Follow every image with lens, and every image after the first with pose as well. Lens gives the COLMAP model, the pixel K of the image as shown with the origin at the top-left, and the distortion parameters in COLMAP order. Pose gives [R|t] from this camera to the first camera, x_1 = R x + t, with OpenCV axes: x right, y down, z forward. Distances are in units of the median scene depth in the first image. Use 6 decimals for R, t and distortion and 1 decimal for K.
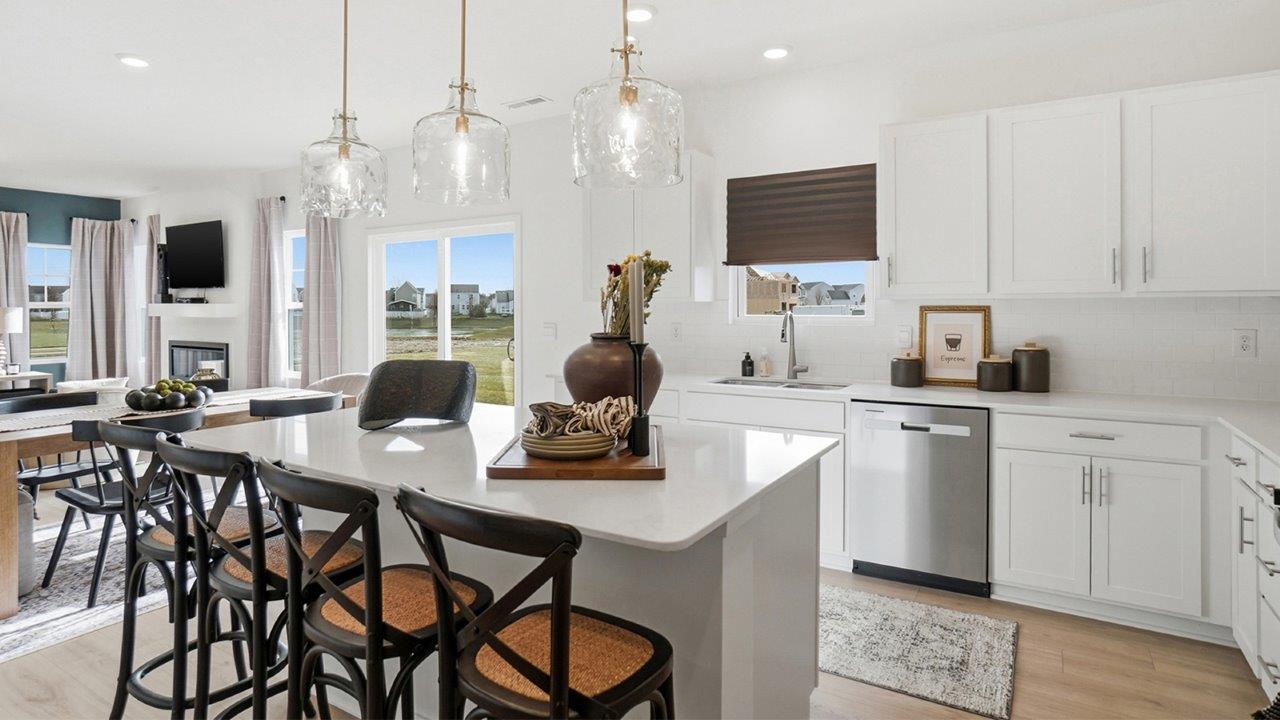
lens RADIAL K [[667.5, 0, 642.0], [0, 667.5, 312.7], [0, 0, 1]] dist [-0.050192, 0.018163]
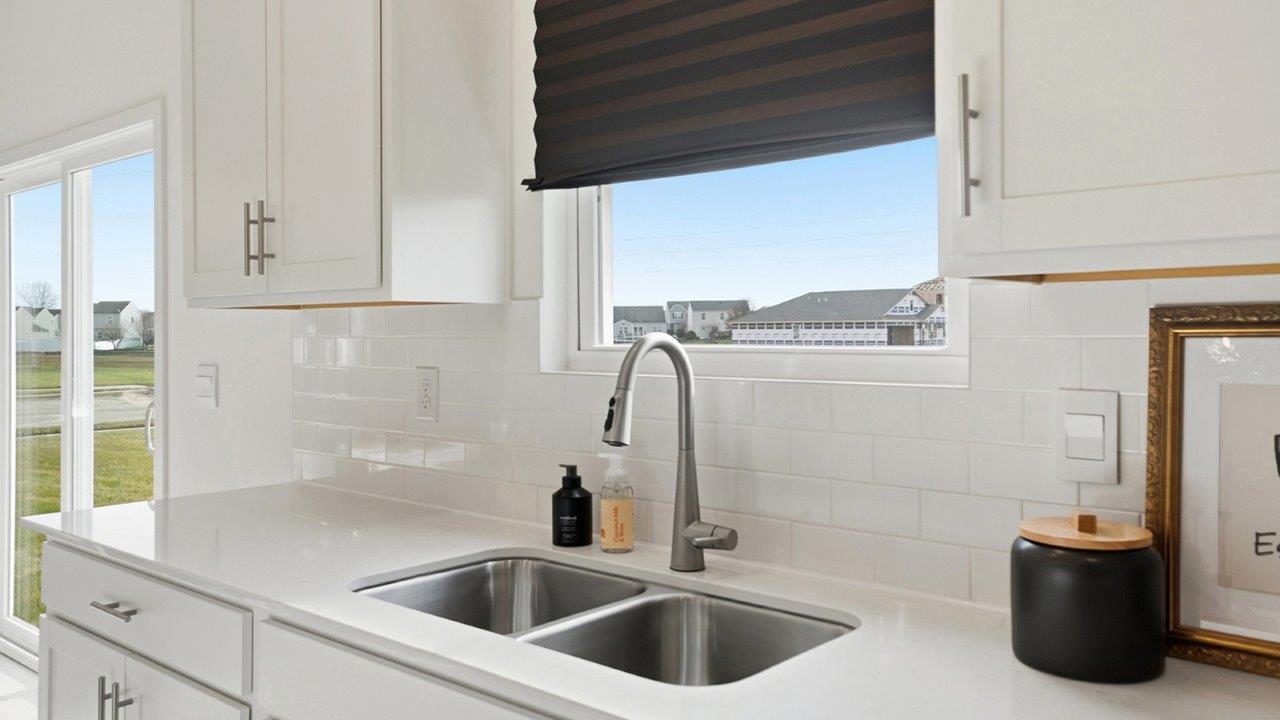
lens RADIAL K [[998.3, 0, 640.2], [0, 998.3, 316.9], [0, 0, 1]] dist [0.007896, 0.003499]
pose [[0.987098, -0.008087, -0.159912, 0.320930], [0.005694, 0.999865, -0.015416, -0.002229], [0.160015, 0.014307, 0.987011, 0.670155]]
